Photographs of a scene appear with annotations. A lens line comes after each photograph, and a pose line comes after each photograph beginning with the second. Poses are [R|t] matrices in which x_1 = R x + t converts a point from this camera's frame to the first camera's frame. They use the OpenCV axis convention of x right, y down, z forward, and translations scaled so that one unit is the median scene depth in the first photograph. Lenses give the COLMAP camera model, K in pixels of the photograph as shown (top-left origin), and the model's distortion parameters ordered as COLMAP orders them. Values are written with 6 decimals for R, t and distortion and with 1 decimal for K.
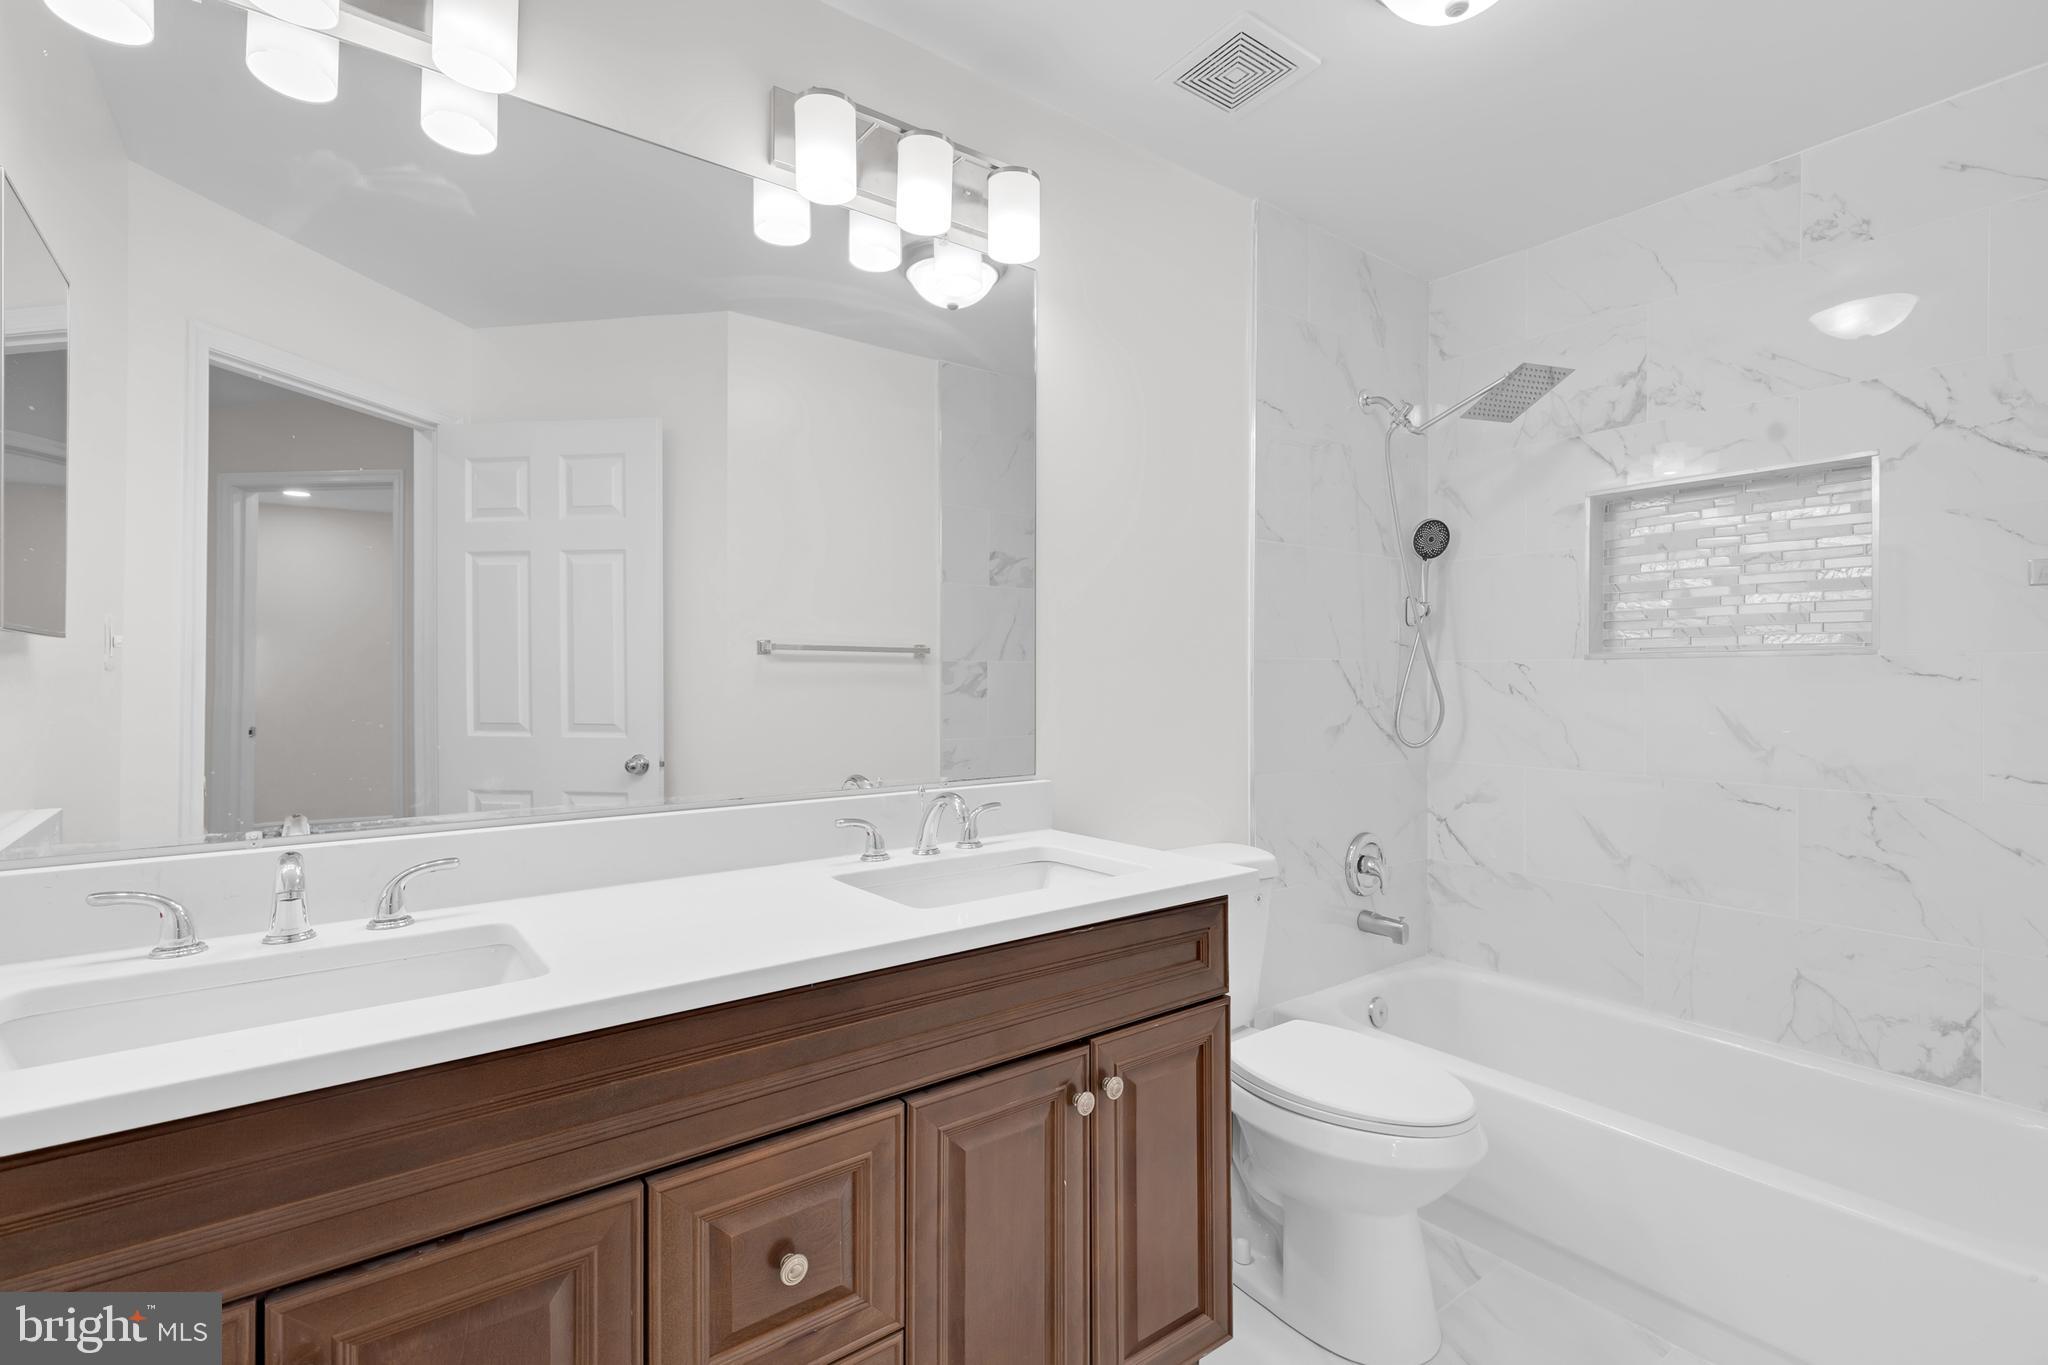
lens RADIAL K [[938.8, 0, 1022.8], [0, 938.8, 684.7], [0, 0, 1]] dist [0.000170, 0.000467]
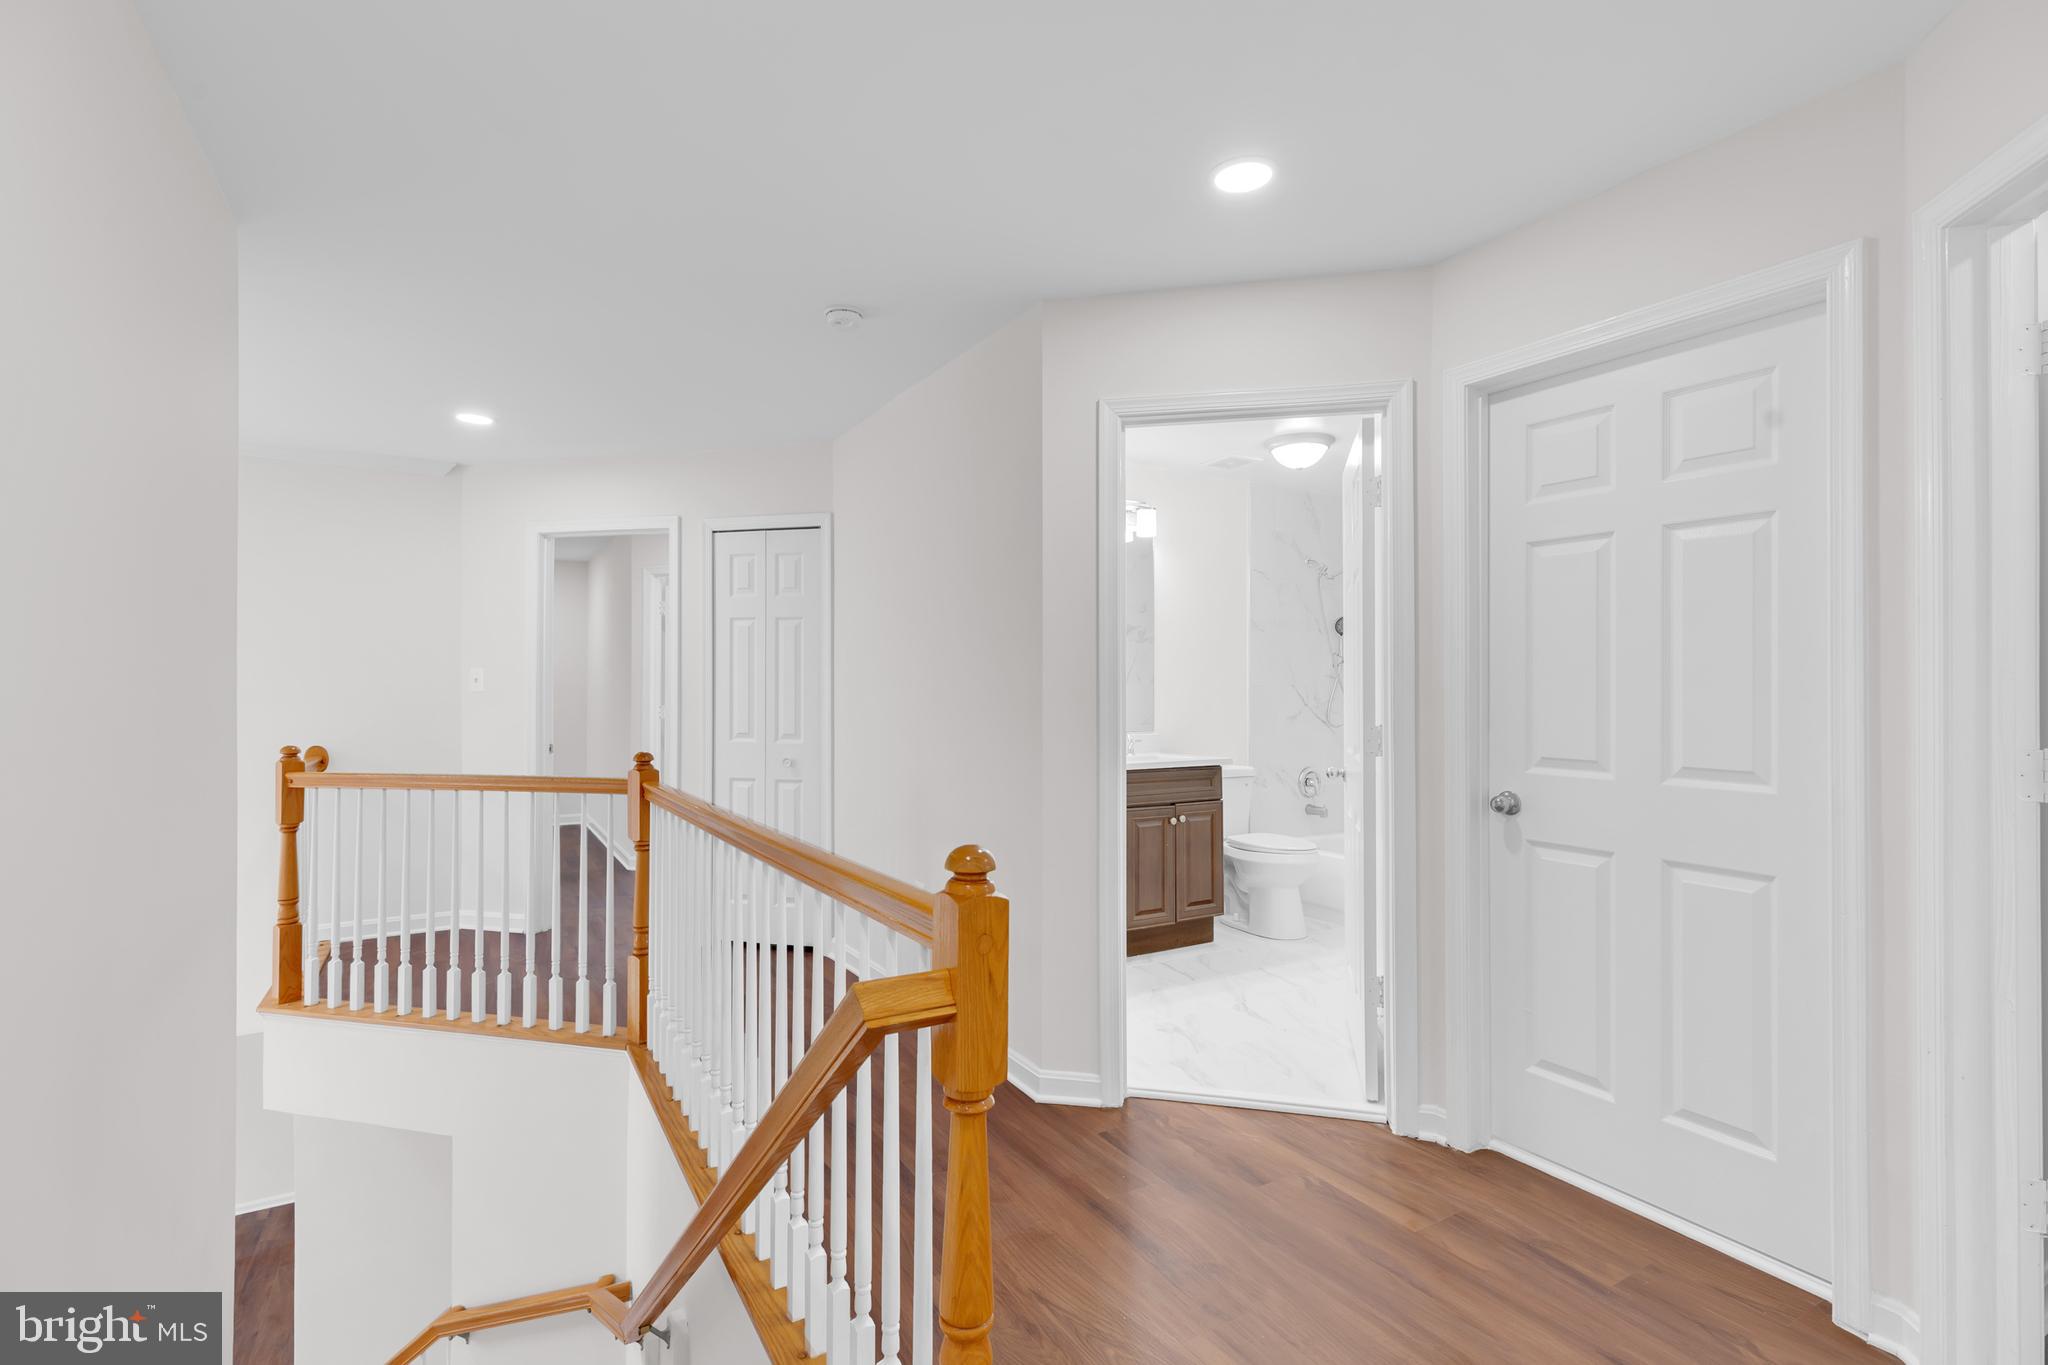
lens RADIAL K [[938.8, 0, 1022.8], [0, 938.8, 684.7], [0, 0, 1]] dist [0.000170, 0.000467]
pose [[0.995558, -0.001930, -0.094128, -0.124871], [0.000160, 0.999823, -0.018805, 0.022366], [0.094147, 0.018706, 0.995383, -1.954046]]
